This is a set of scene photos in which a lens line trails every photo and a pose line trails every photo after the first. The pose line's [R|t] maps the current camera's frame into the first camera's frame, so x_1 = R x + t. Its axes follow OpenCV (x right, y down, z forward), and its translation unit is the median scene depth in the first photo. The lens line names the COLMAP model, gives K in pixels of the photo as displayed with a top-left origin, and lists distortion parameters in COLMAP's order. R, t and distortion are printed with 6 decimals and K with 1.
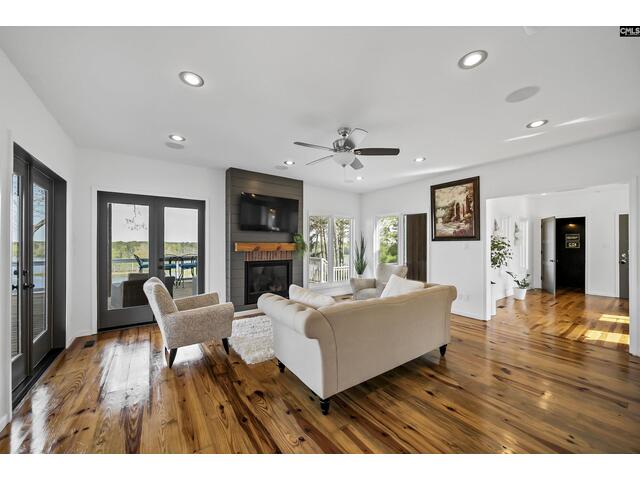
lens RADIAL K [[248.6, 0, 315.6], [0, 248.6, 242.1], [0, 0, 1]] dist [-0.008096, 0.001035]
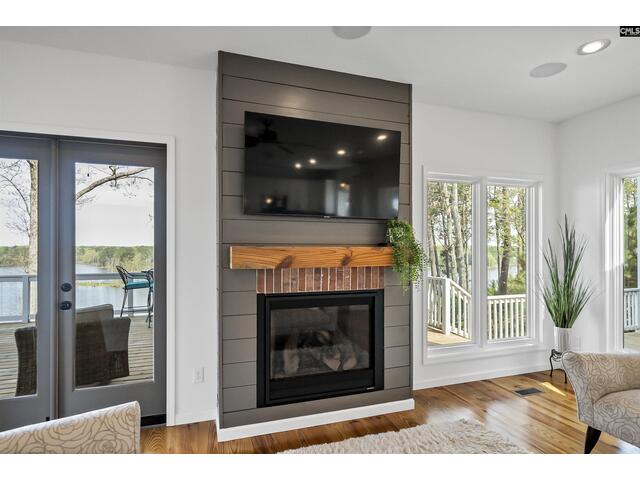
lens RADIAL K [[341.8, 0, 307.4], [0, 341.8, 248.2], [0, 0, 1]] dist [0.007476, 0.000586]
pose [[0.952783, -0.000911, -0.303652, -0.047444], [0.003298, 0.999968, 0.007348, 0.002762], [0.303635, -0.008003, 0.952755, 0.480772]]
